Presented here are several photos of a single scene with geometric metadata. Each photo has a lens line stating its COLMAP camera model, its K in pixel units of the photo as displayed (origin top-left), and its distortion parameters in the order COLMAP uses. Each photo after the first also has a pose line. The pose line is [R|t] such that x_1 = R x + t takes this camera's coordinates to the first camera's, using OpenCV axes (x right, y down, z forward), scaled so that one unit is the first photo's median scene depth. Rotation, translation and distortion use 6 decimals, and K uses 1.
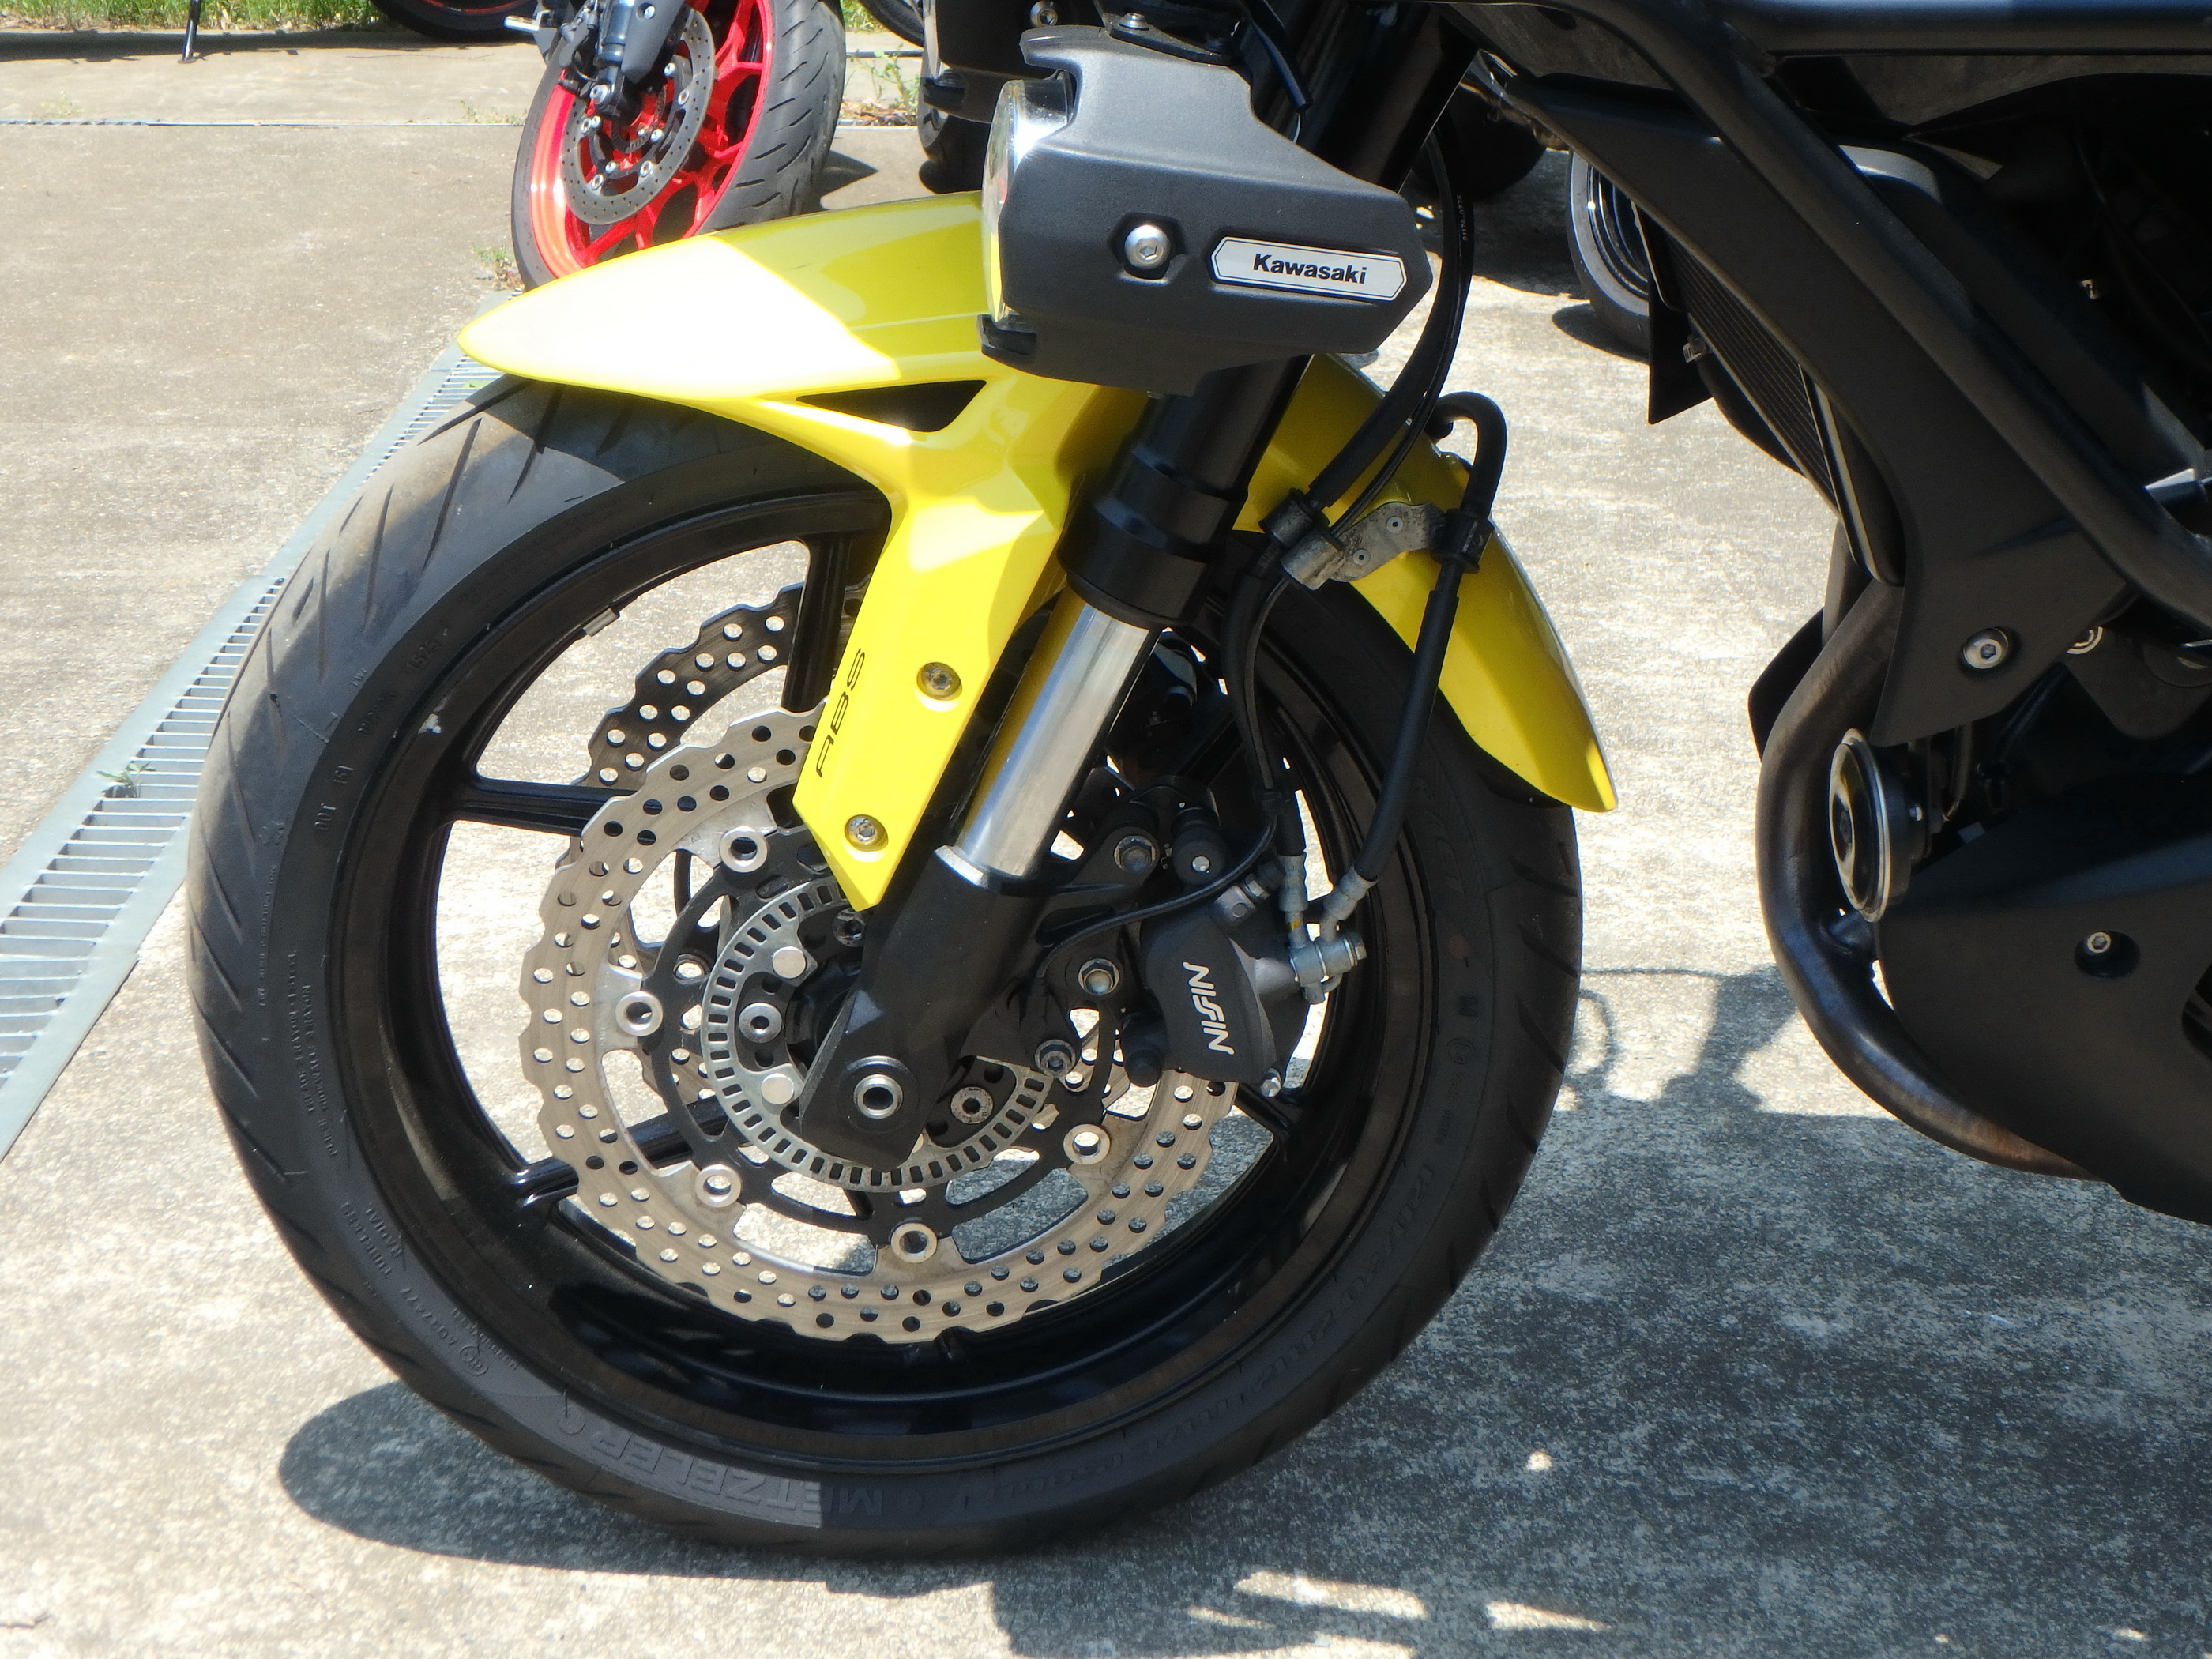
lens RADIAL K [[3496.4, 0, 1083.9], [0, 3496.4, 741.9], [0, 0, 1]] dist [-0.036473, 0.000000]
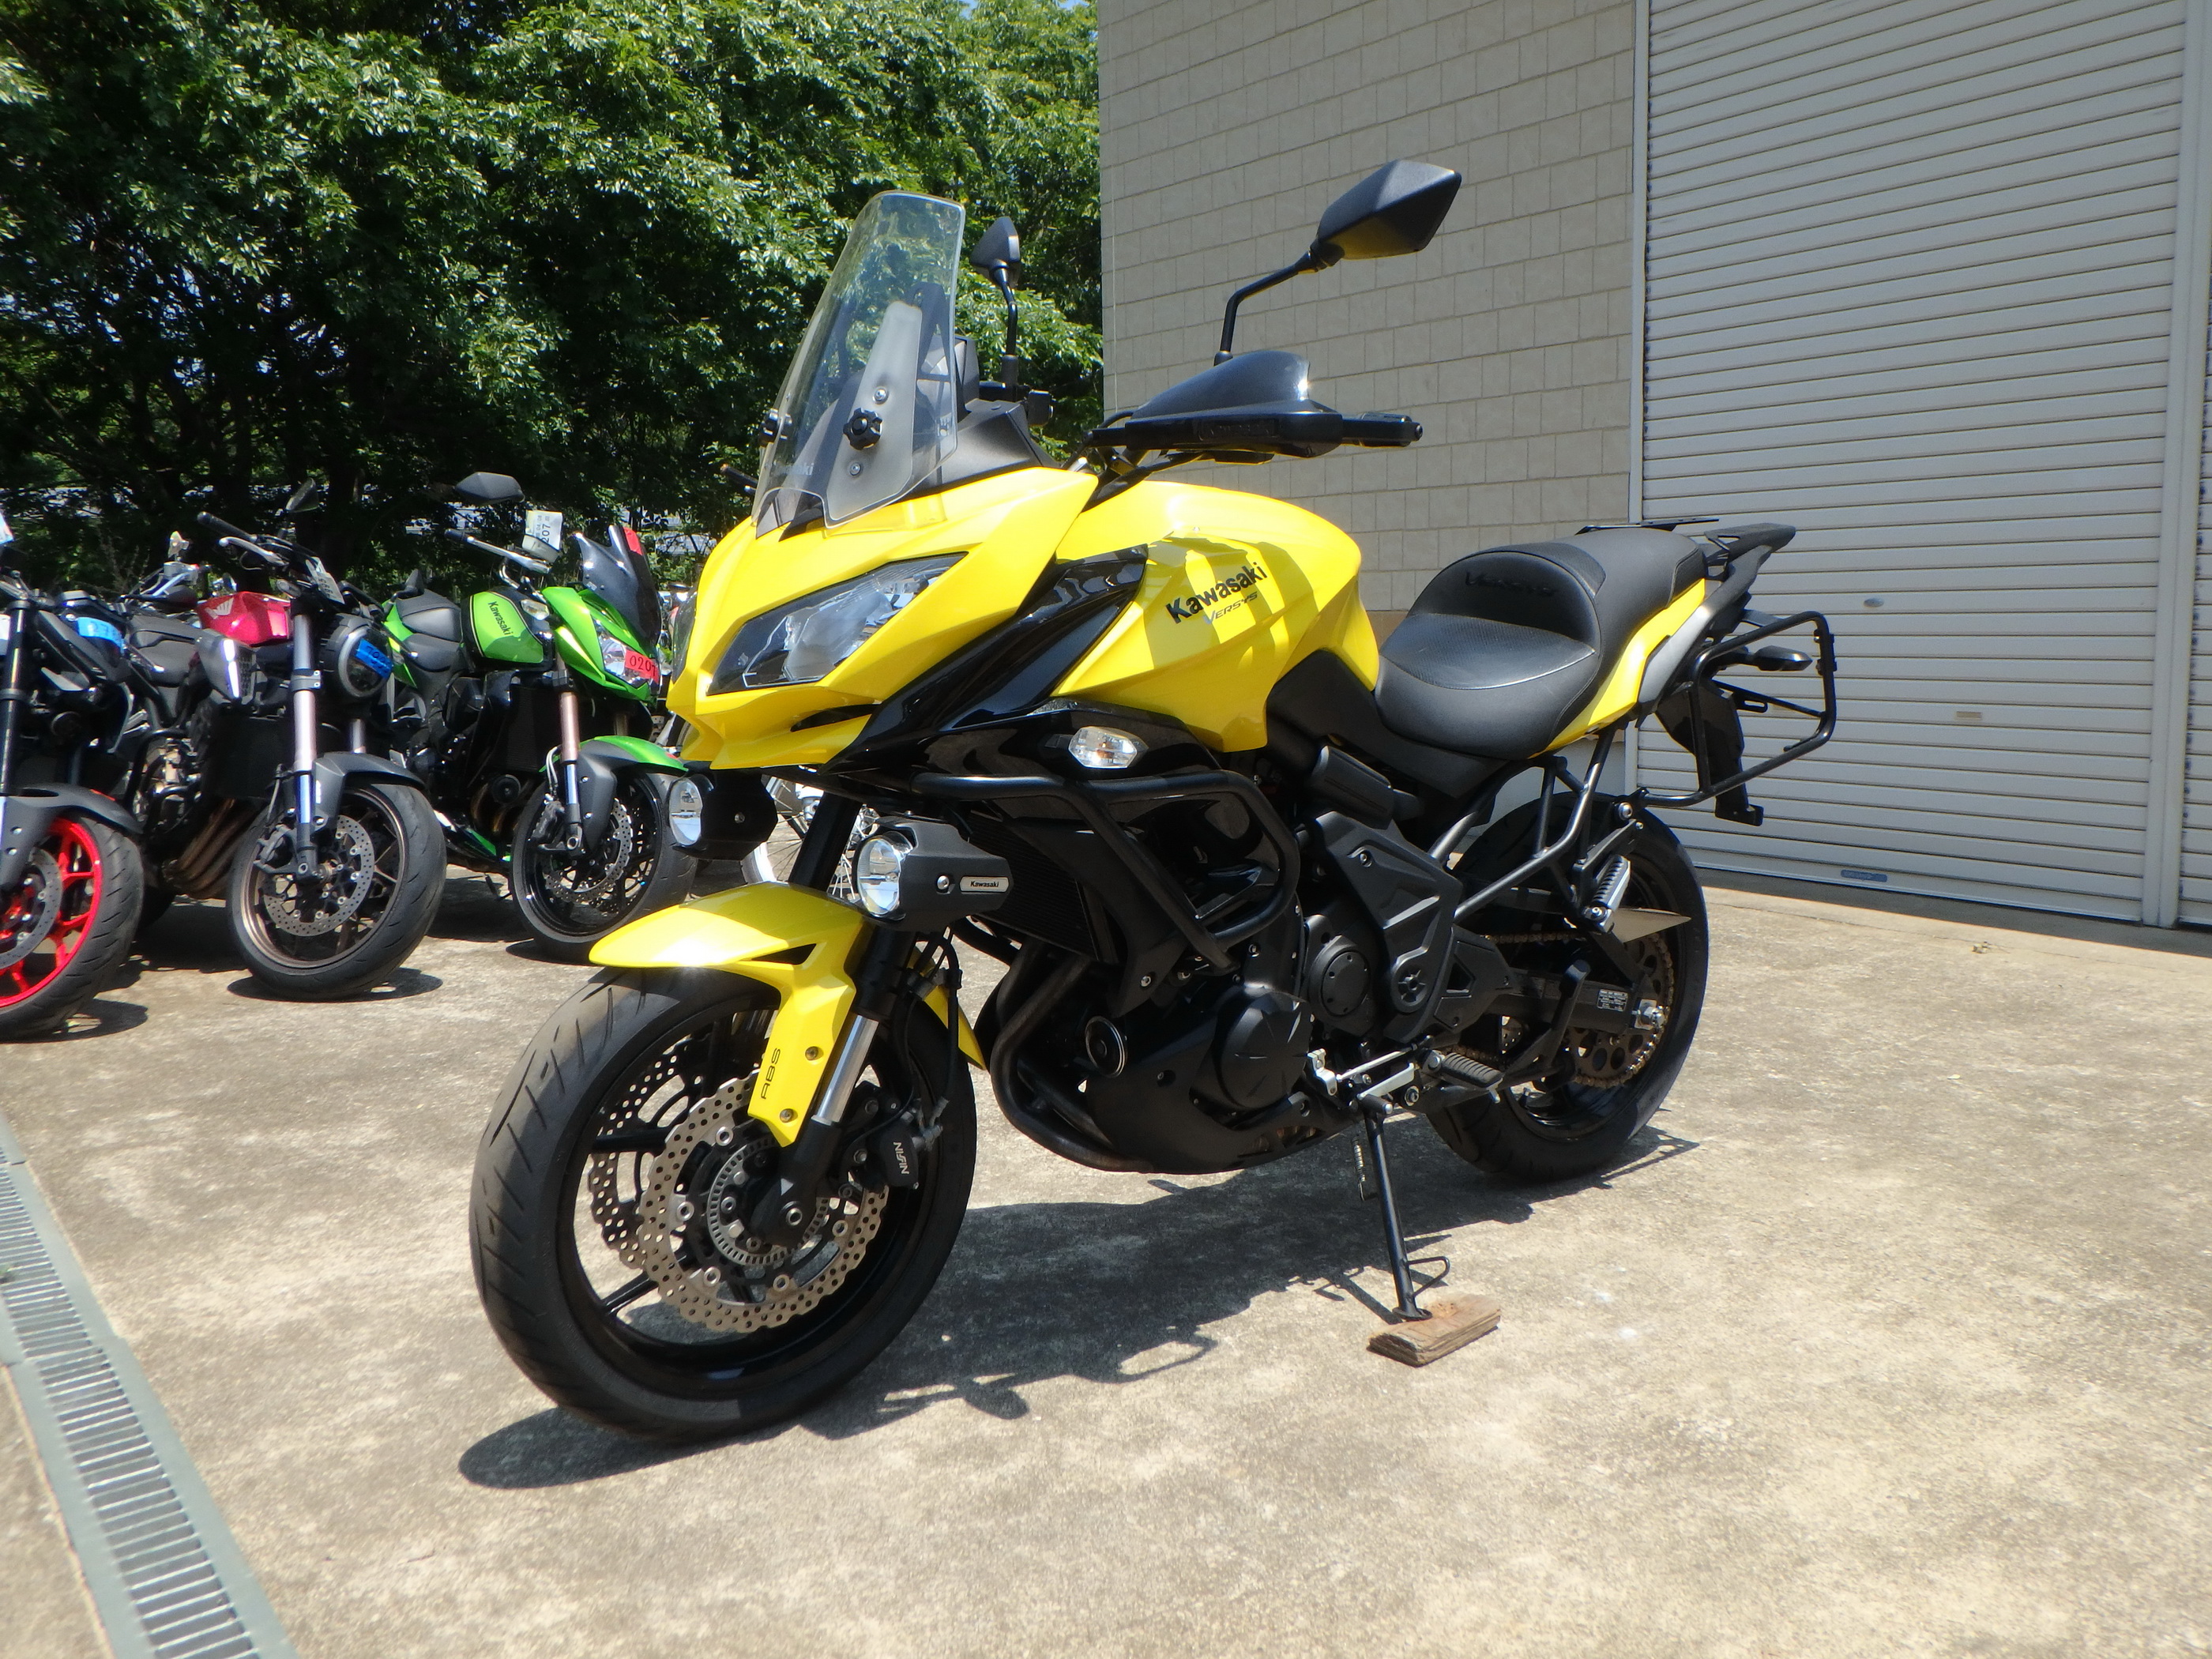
lens RADIAL K [[1840.2, 0, 1138.5], [0, 1840.2, 794.3], [0, 0, 1]] dist [-0.006235, 0.011398]
pose [[0.809314, -0.086574, 0.580961, -0.615158], [0.200012, 0.970588, -0.133993, 0.028328], [-0.552273, 0.224642, 0.802827, -0.334642]]
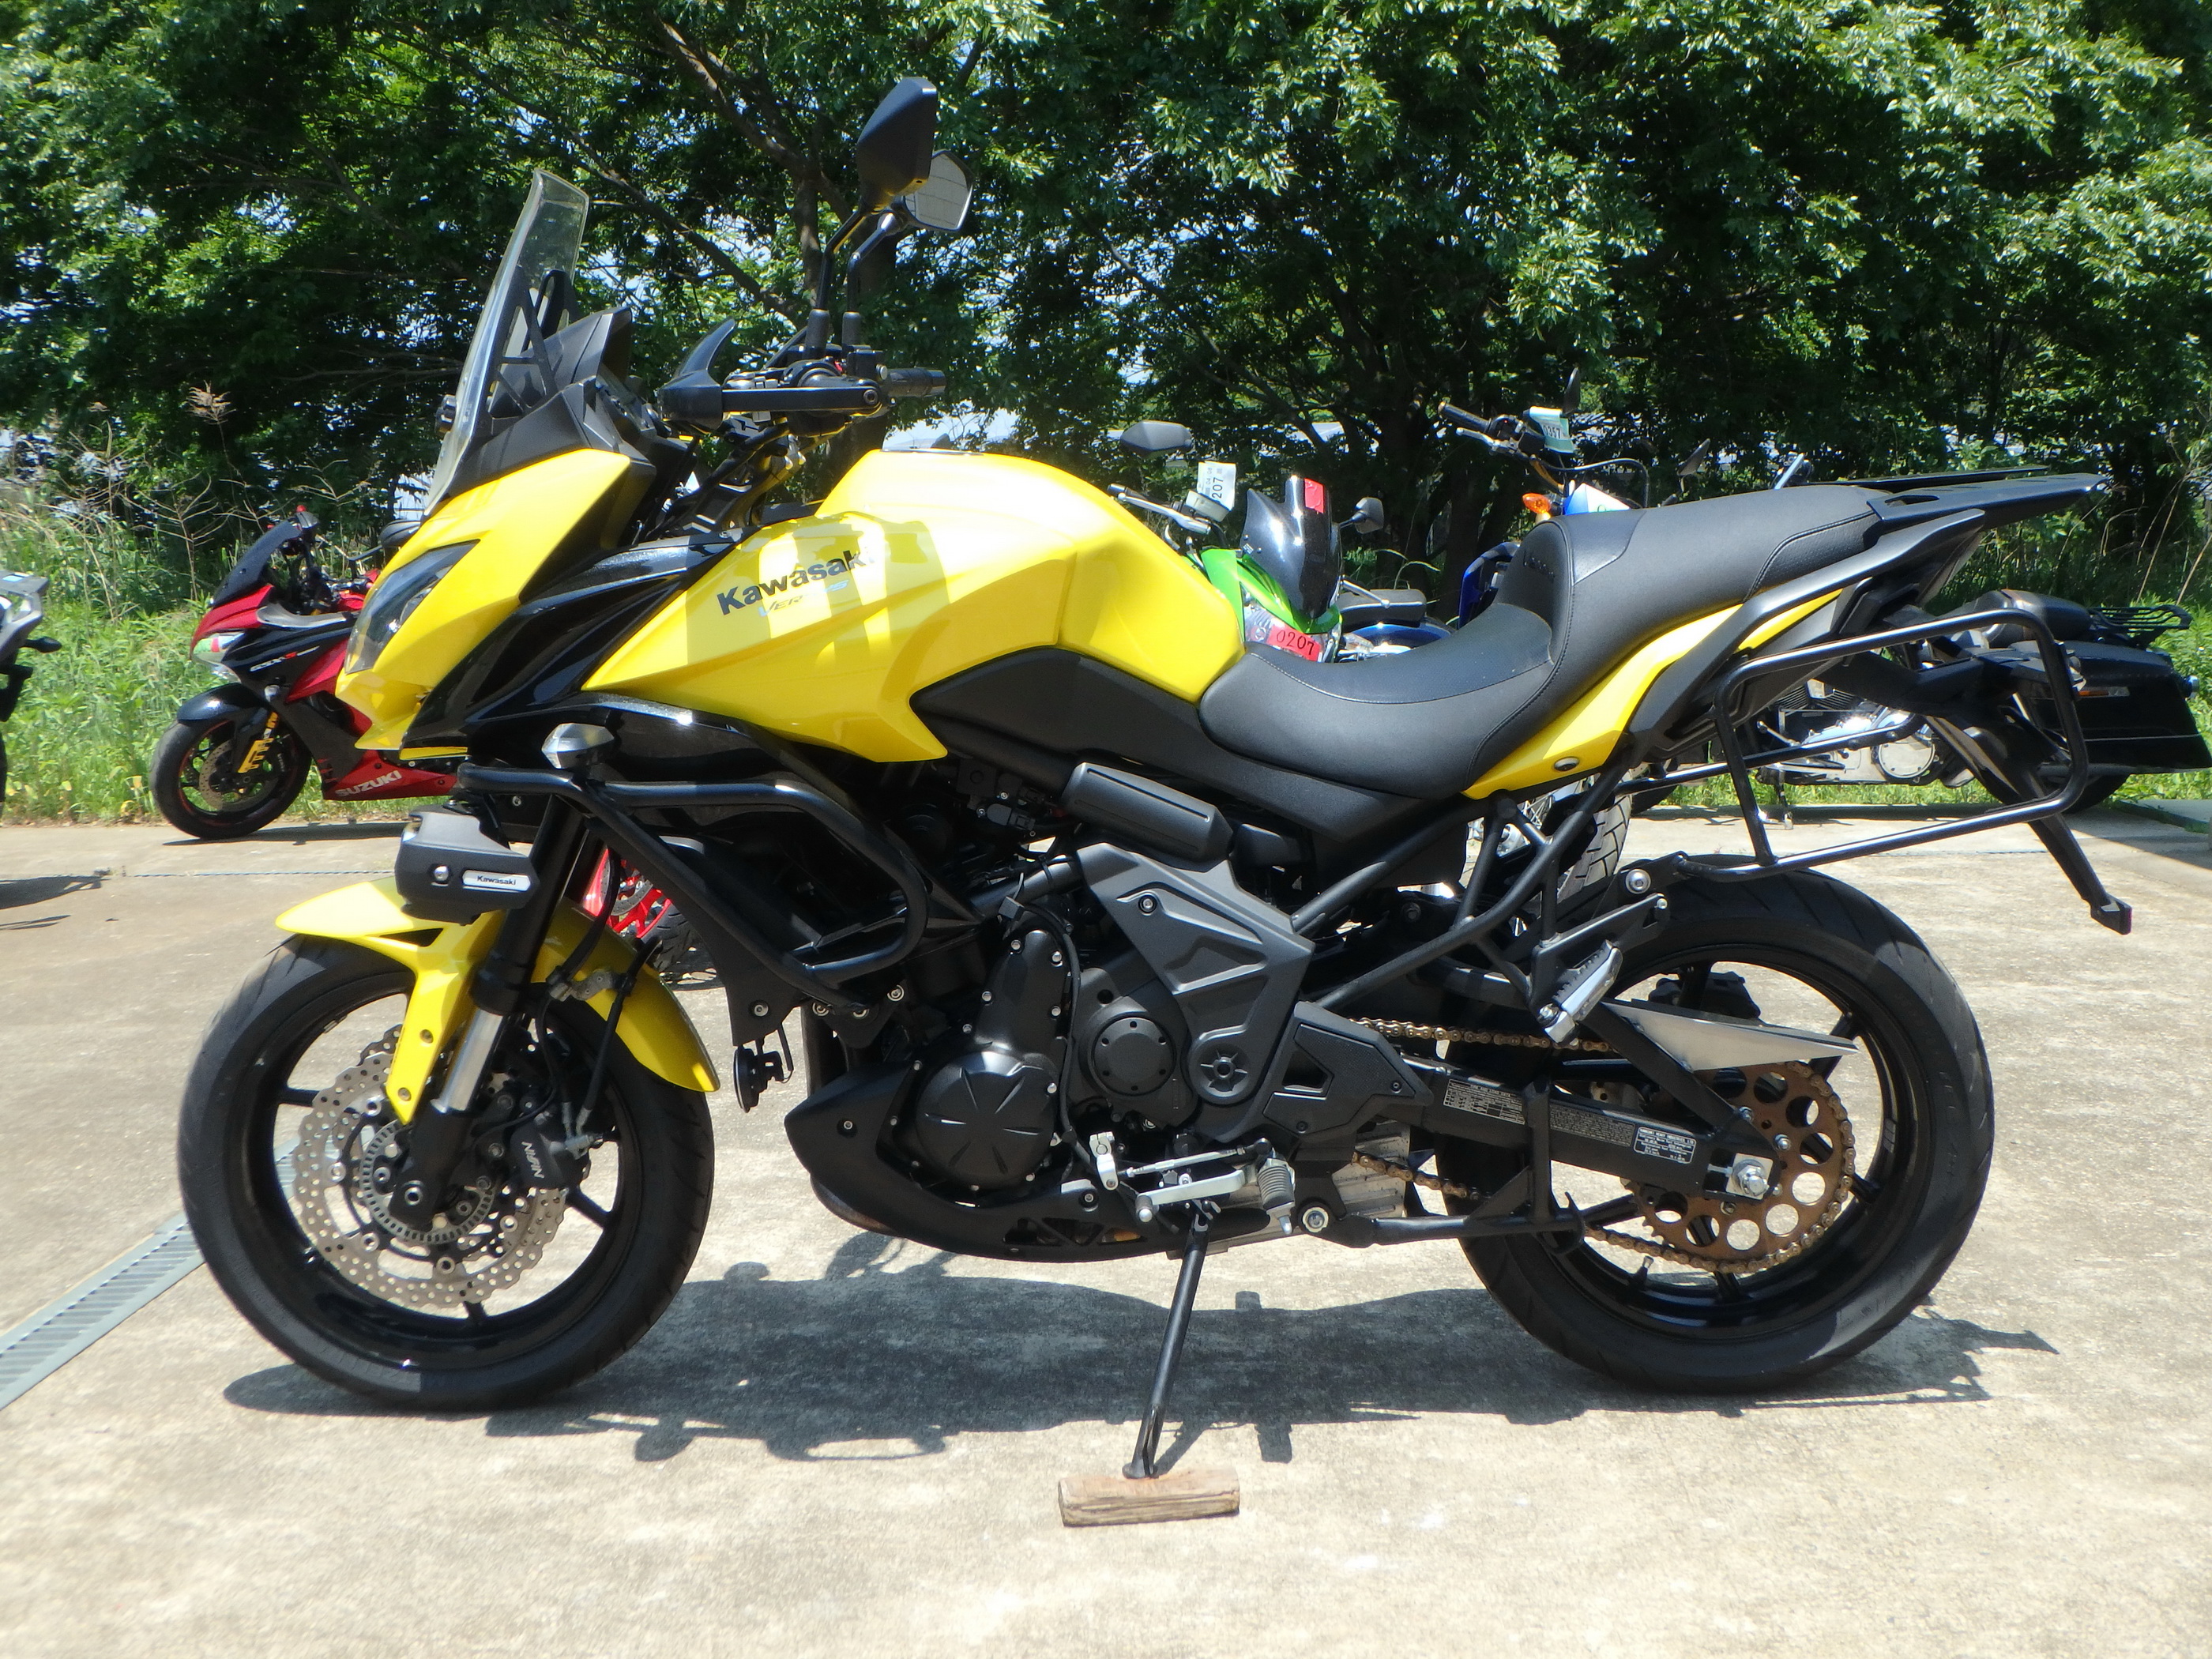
lens RADIAL K [[2408.6, 0, 1168.6], [0, 2408.6, 769.4], [0, 0, 1]] dist [-0.020473, 0.000000]
pose [[0.999582, -0.022837, -0.017732, 0.545743], [0.018375, 0.975273, -0.220240, 0.192865], [0.022323, 0.219822, 0.975285, -0.836629]]
